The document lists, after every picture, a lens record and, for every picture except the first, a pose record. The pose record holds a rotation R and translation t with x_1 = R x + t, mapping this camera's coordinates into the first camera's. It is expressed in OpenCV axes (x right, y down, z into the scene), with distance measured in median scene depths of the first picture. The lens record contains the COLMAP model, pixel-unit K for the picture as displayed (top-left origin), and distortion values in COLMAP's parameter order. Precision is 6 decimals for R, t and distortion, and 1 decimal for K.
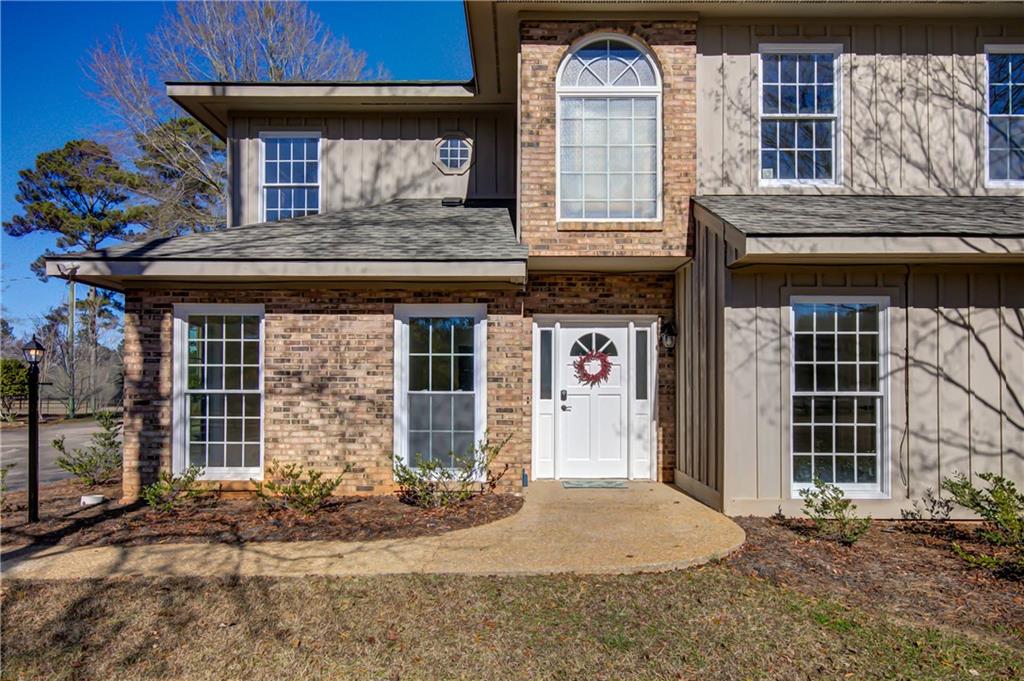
lens RADIAL K [[699.1, 0, 458.5], [0, 699.1, 384.6], [0, 0, 1]] dist [0.004321, -0.005543]
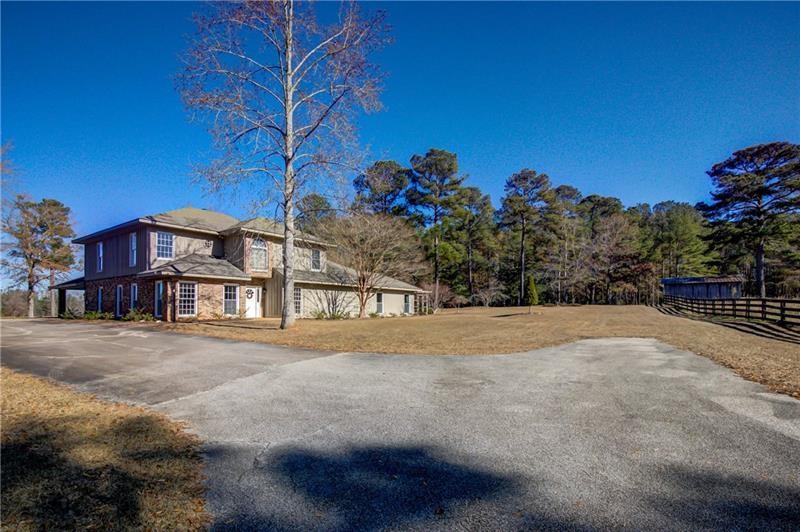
lens RADIAL K [[378.8, 0, 418.9], [0, 378.8, 304.9], [0, 0, 1]] dist [-0.009053, 0.000712]
pose [[0.554214, 0.008853, 0.832327, -1.646629], [-0.005216, 0.999961, -0.007163, 0.062951], [-0.832358, -0.000372, 0.554238, -1.813145]]
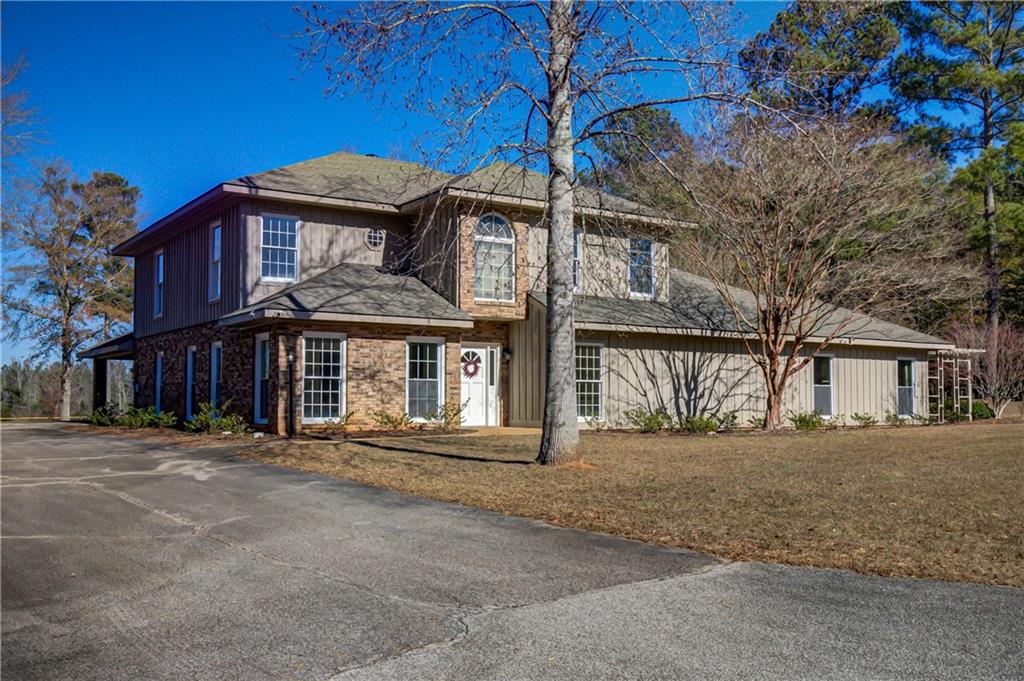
lens RADIAL K [[1003.9, 0, 546.2], [0, 1003.9, 359.8], [0, 0, 1]] dist [-0.017109, 0.000000]
pose [[0.813723, 0.024662, 0.580730, -1.449410], [-0.004549, 0.999339, -0.036065, 0.057725], [-0.581235, 0.026705, 0.813297, -1.603159]]
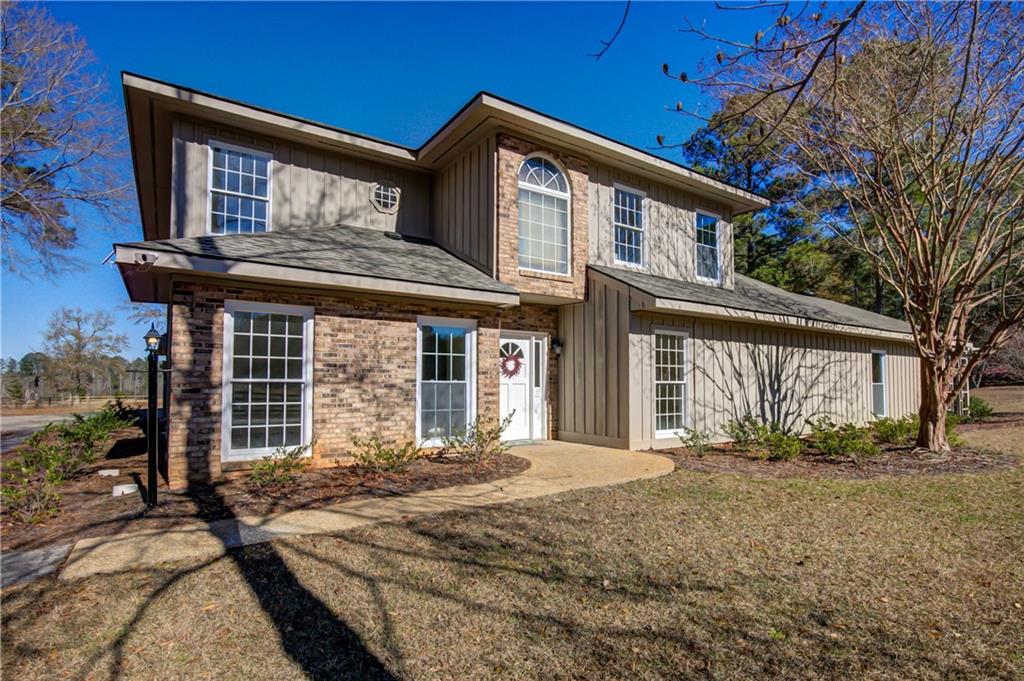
lens RADIAL K [[567.2, 0, 568.9], [0, 567.2, 365.5], [0, 0, 1]] dist [-0.007553, 0.002024]
pose [[0.777274, 0.019949, 0.628846, -0.542961], [-0.003432, 0.999617, -0.027468, 0.009182], [-0.629153, 0.019192, 0.777045, -0.019557]]
